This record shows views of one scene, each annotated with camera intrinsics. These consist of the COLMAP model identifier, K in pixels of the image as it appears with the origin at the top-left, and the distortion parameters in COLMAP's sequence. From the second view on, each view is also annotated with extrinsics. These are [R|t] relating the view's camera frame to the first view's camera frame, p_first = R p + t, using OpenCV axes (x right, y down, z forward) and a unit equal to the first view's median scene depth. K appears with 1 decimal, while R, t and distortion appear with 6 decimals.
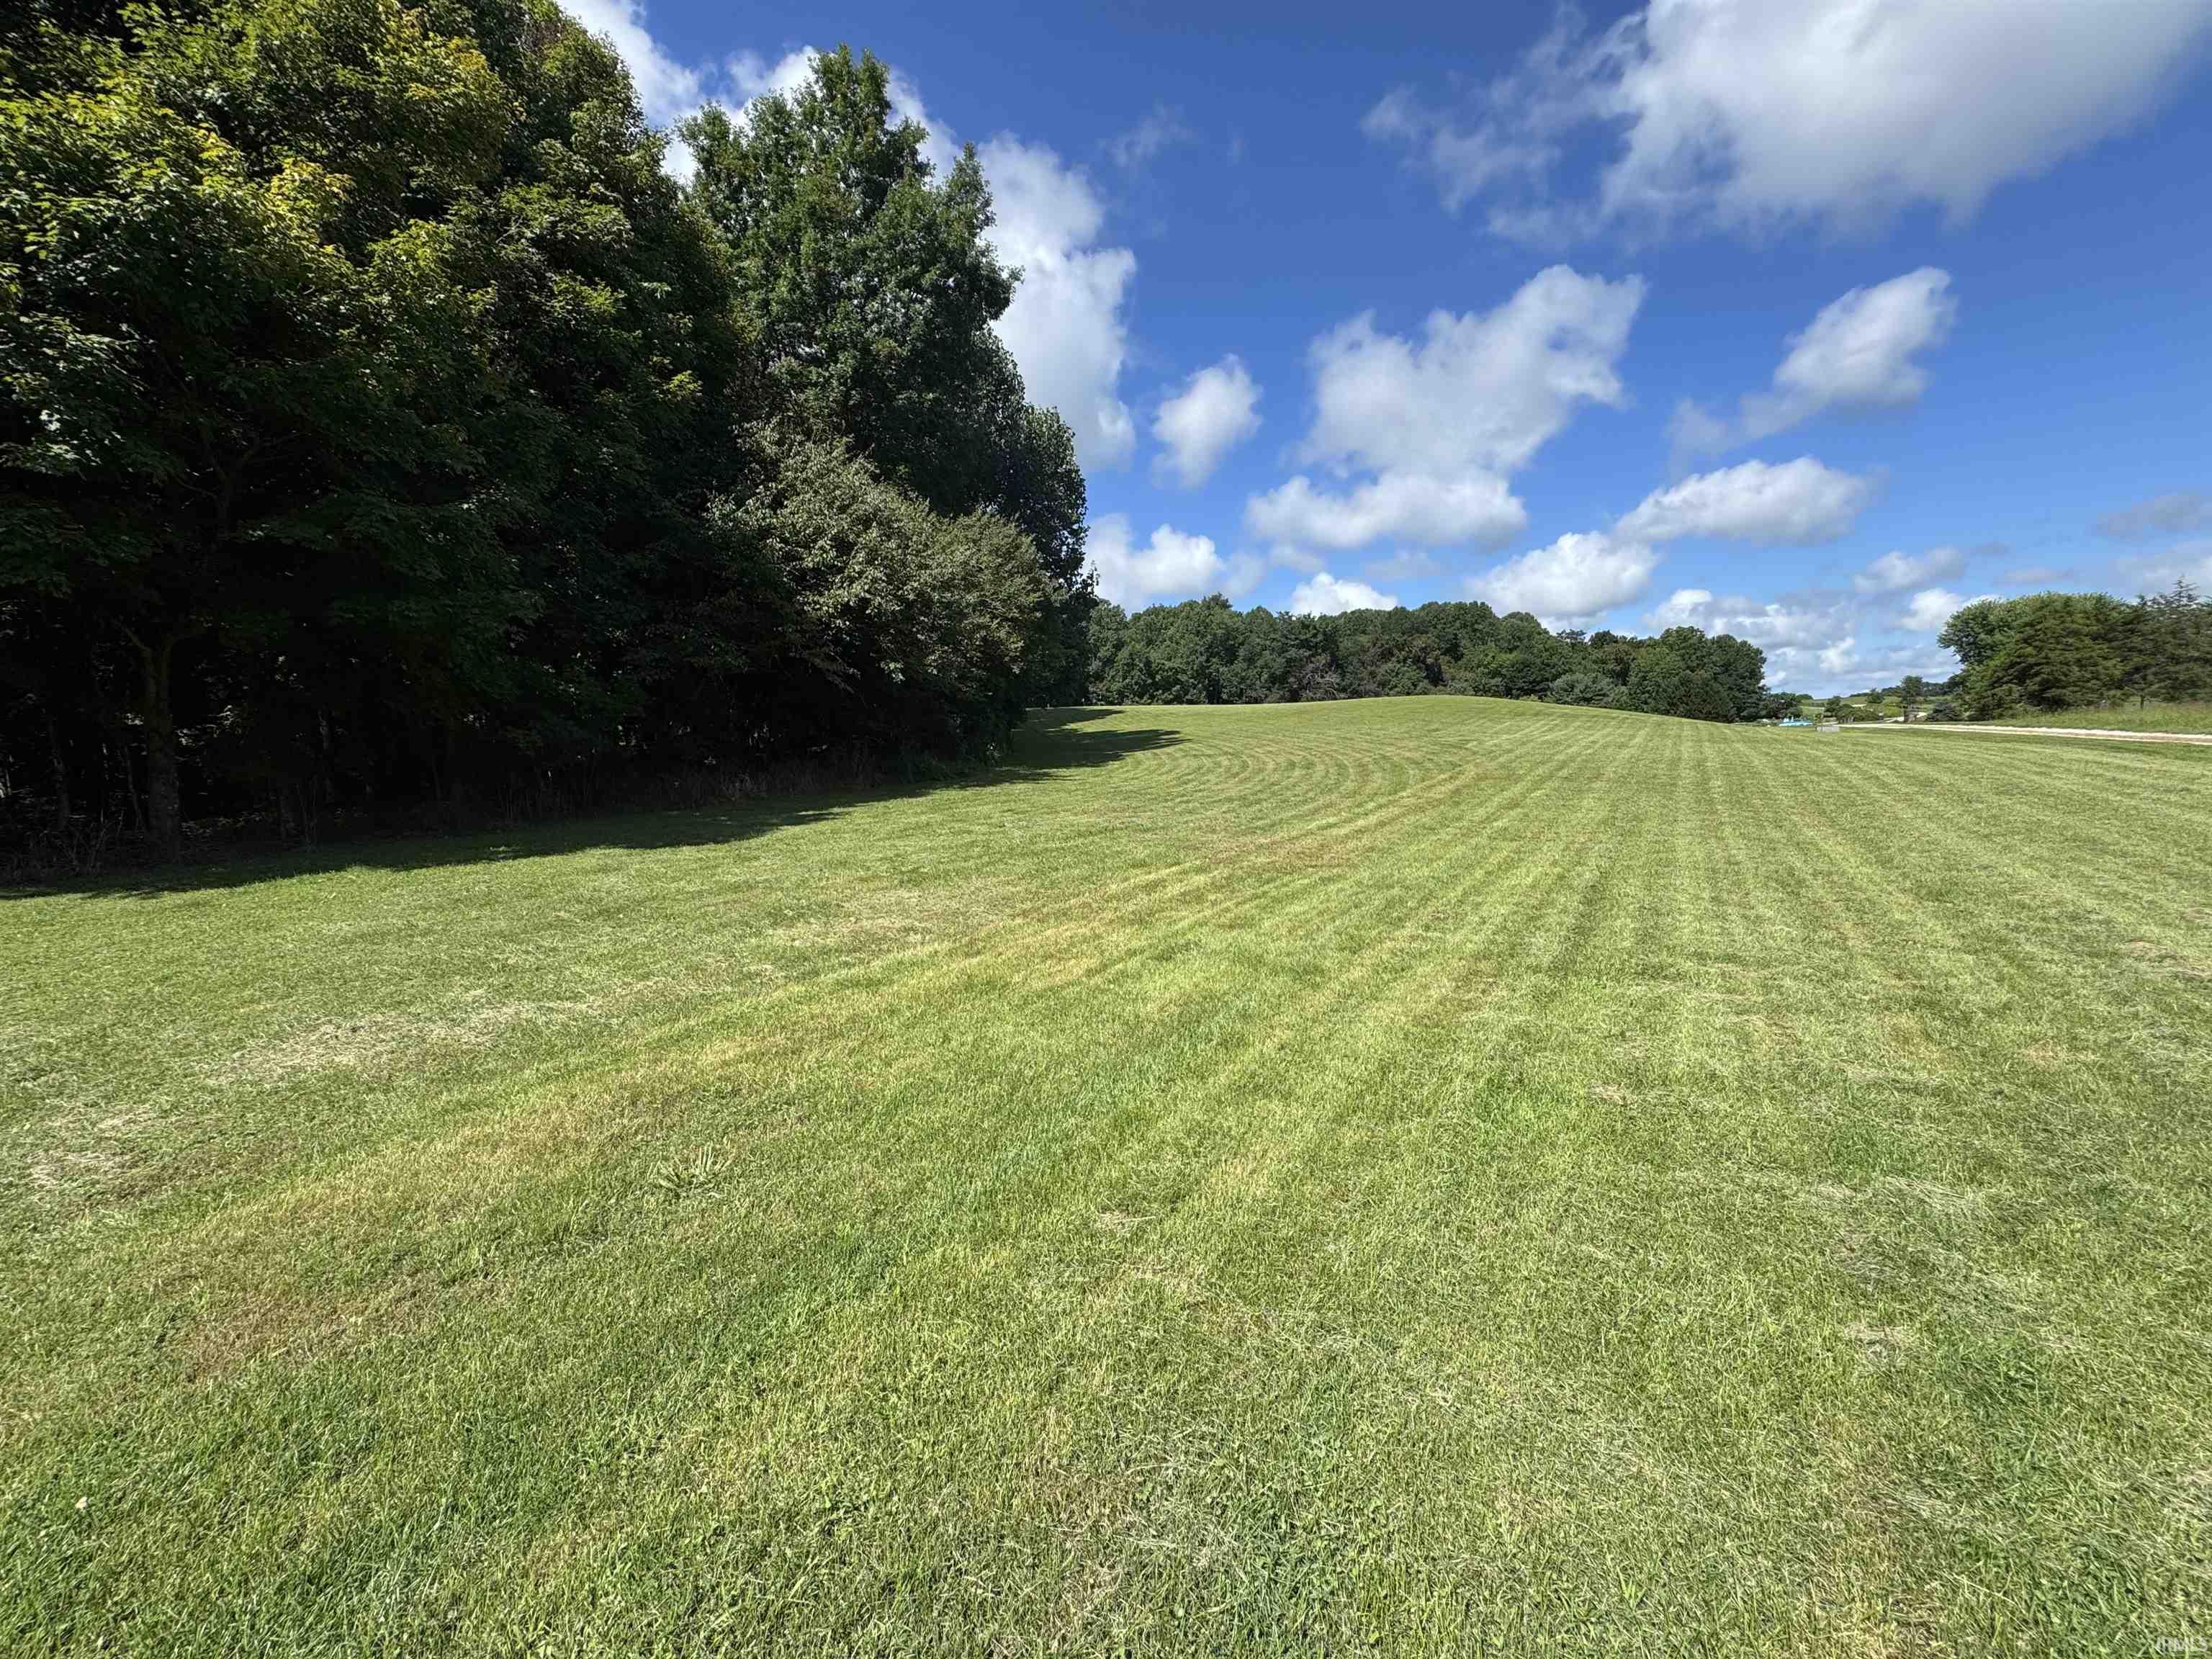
lens RADIAL K [[889.2, 0, 1106.0], [0, 889.2, 829.5], [0, 0, 1]] dist [0.016581, 0.000168]
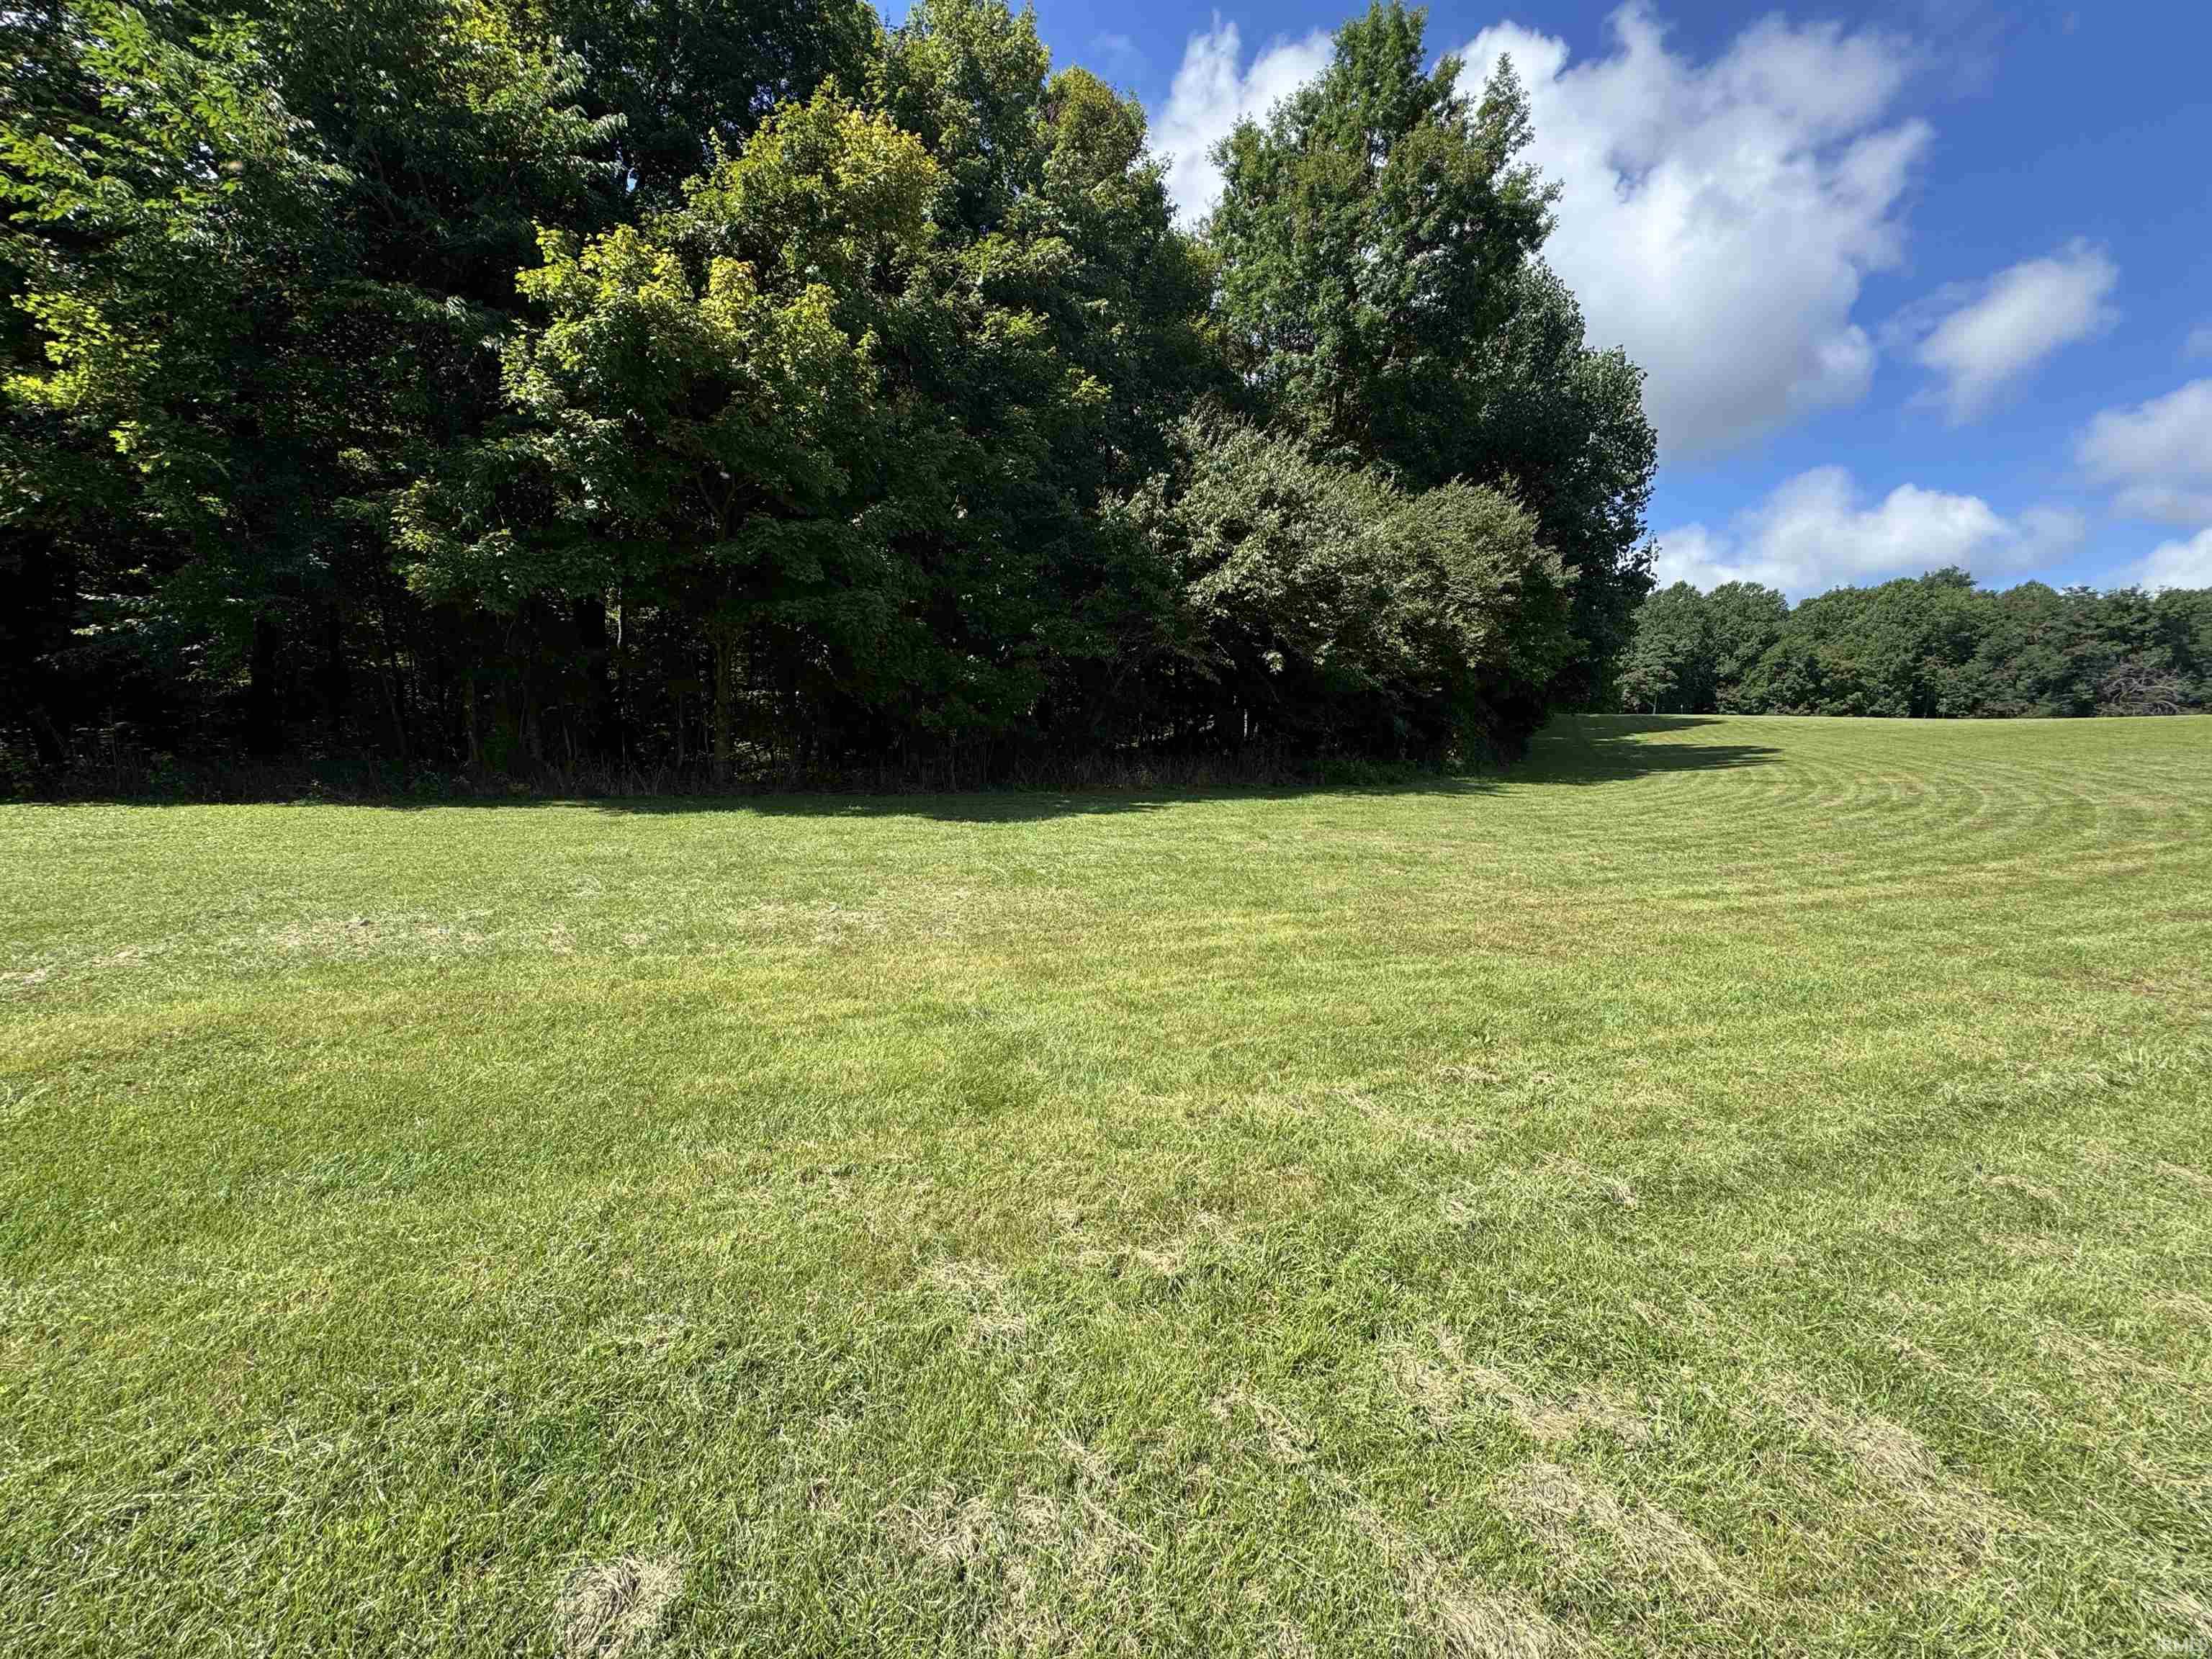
lens RADIAL K [[876.6, 0, 1101.2], [0, 876.6, 838.0], [0, 0, 1]] dist [0.005369, 0.000371]
pose [[0.801700, 0.117887, -0.585987, 0.086162], [-0.111480, 0.992646, 0.047179, -0.008610], [0.587239, 0.027503, 0.808946, 0.075284]]
